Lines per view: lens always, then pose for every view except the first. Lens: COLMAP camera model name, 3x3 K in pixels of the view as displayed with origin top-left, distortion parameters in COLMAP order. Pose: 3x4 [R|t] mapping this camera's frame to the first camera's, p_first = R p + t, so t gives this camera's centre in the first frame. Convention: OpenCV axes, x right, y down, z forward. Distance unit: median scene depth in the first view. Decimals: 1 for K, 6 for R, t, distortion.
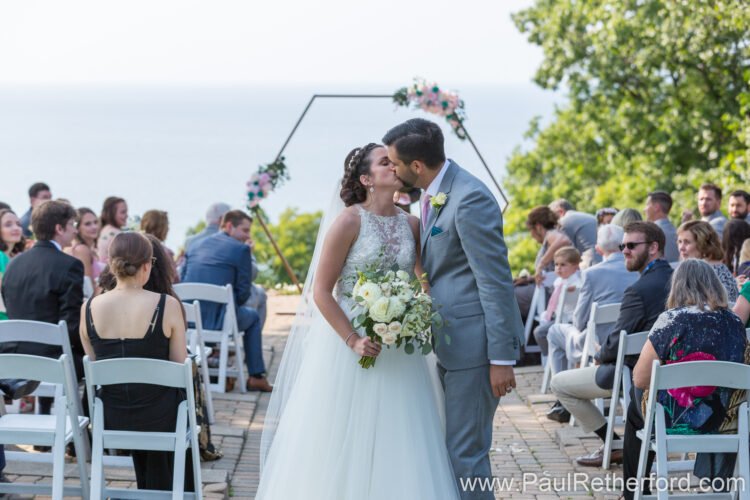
lens RADIAL K [[1900.2, 0, 375.9], [0, 1900.2, 249.5], [0, 0, 1]] dist [-0.187363, 0.000000]
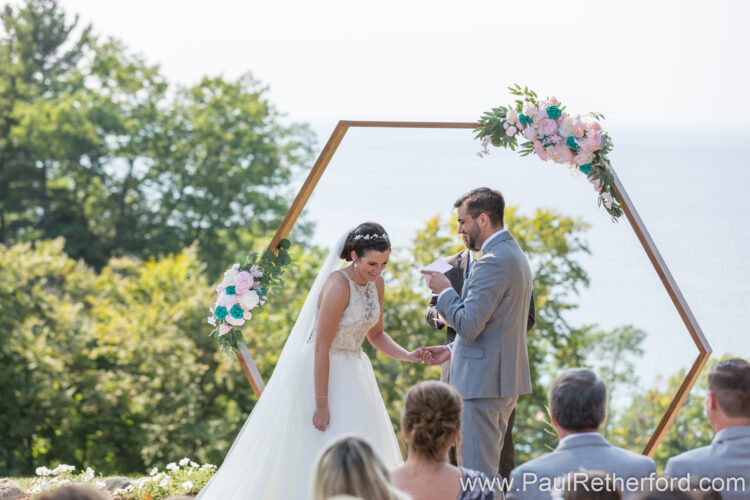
lens RADIAL K [[2512.2, 0, 375.5], [0, 2512.2, 249.6], [0, 0, 1]] dist [-0.119852, 0.000000]
pose [[0.919970, 0.028792, -0.390930, 0.241734], [-0.043573, 0.998630, -0.028990, -0.027846], [0.389559, 0.043704, 0.919964, 0.383051]]
